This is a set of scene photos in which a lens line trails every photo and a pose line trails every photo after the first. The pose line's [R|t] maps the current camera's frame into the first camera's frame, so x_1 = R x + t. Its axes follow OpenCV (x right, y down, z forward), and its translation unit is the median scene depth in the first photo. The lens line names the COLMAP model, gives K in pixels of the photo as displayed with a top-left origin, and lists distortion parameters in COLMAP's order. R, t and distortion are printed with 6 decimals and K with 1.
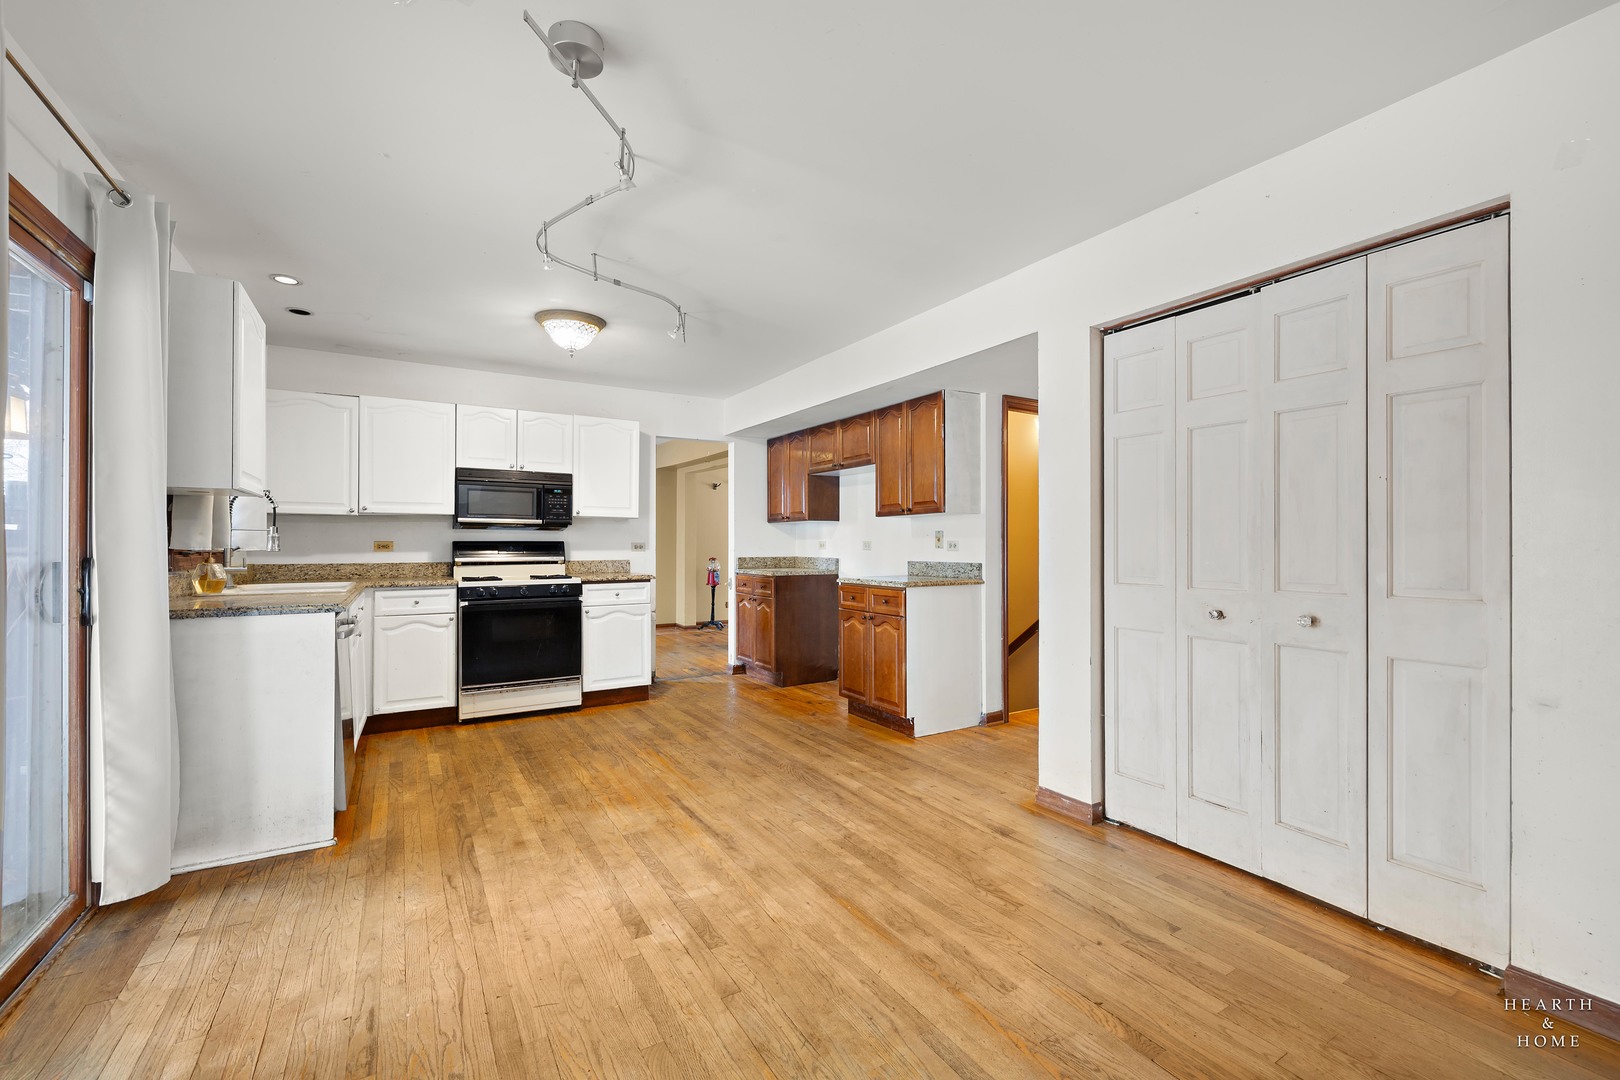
lens RADIAL K [[690.6, 0, 812.6], [0, 690.6, 535.9], [0, 0, 1]] dist [0.002112, -0.000230]
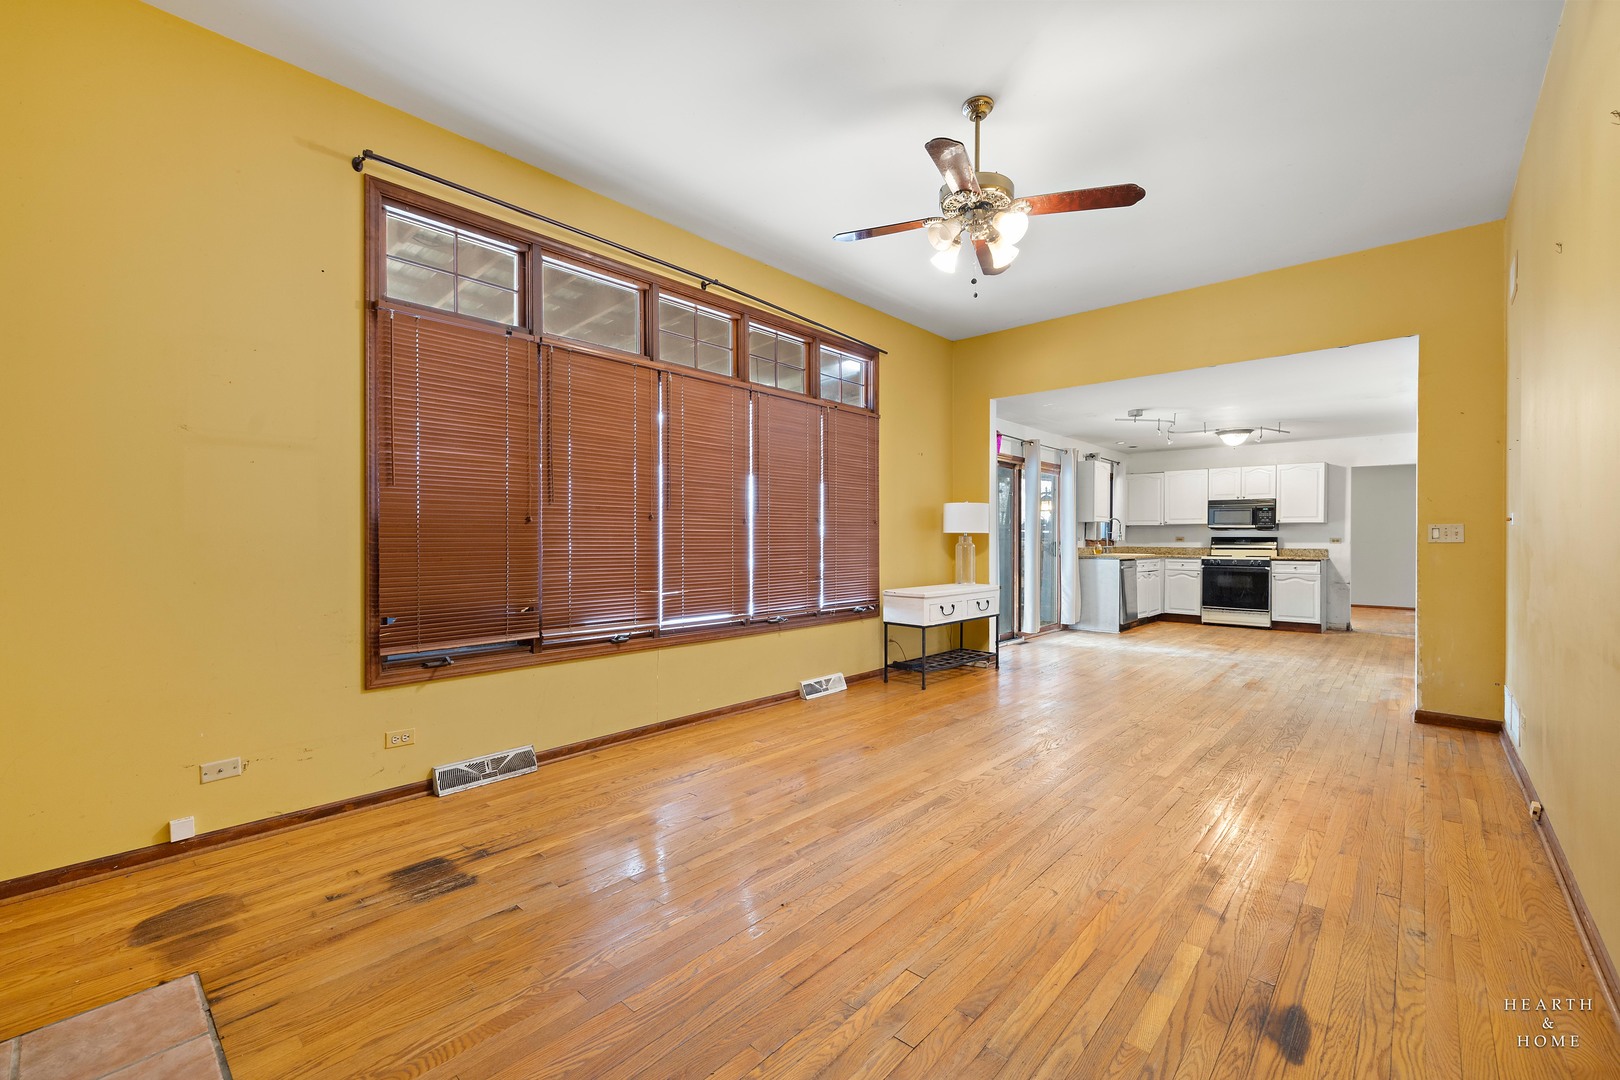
lens RADIAL K [[690.6, 0, 809.9], [0, 690.6, 538.3], [0, 0, 1]] dist [0.002112, -0.000230]
pose [[0.306819, 0.001237, -0.951767, 1.025476], [0.004918, 0.999984, 0.002885, 0.000142], [0.951755, -0.005566, 0.306808, -0.713008]]
